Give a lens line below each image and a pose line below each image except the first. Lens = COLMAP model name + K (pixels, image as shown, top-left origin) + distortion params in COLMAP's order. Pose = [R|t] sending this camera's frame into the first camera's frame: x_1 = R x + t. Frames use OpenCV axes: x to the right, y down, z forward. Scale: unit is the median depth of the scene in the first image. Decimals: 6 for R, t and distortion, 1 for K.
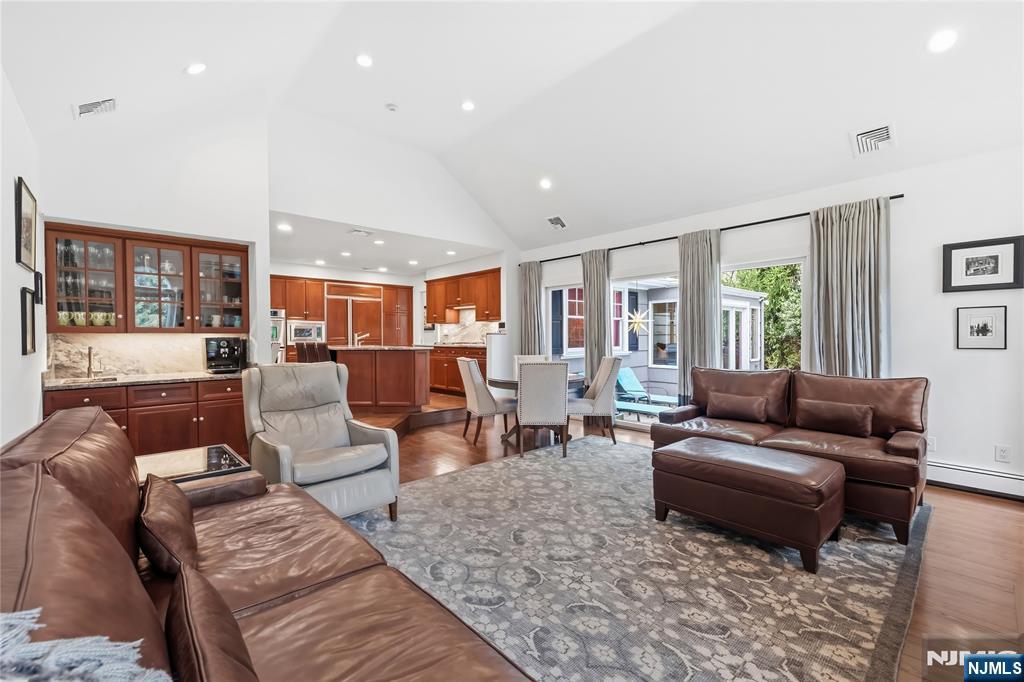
lens RADIAL K [[432.9, 0, 513.1], [0, 432.9, 335.6], [0, 0, 1]] dist [-0.000069, -0.000431]
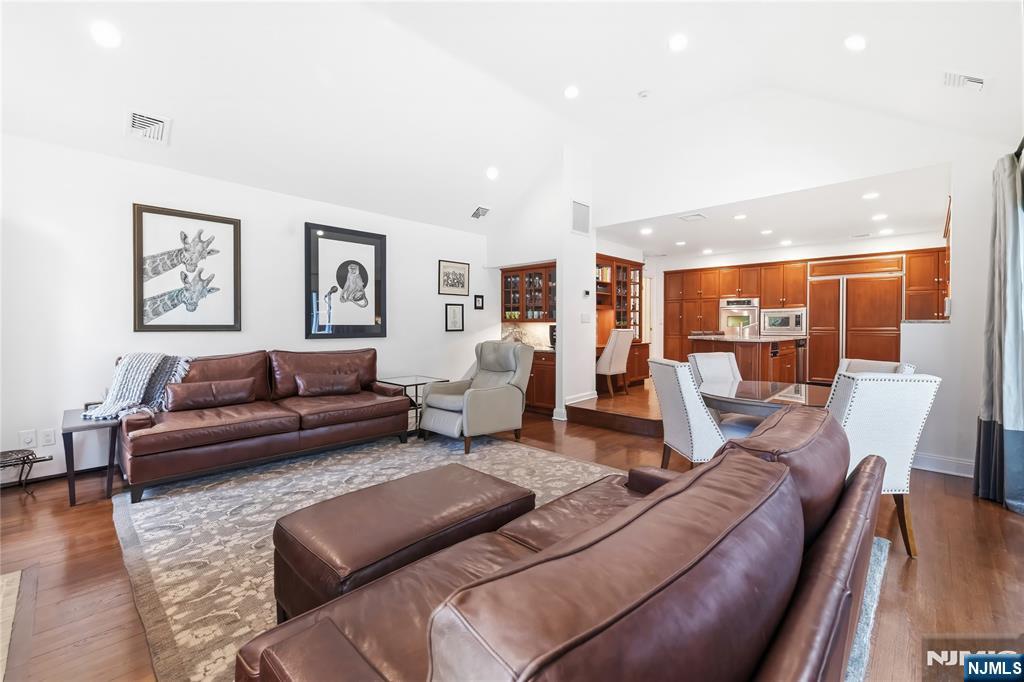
lens RADIAL K [[432.9, 0, 512.6], [0, 432.9, 337.6], [0, 0, 1]] dist [-0.000069, -0.000431]
pose [[0.059026, 0.032880, -0.997715, 1.683898], [-0.003083, 0.999459, 0.032755, -0.005061], [0.998252, 0.001143, 0.059096, 1.560286]]
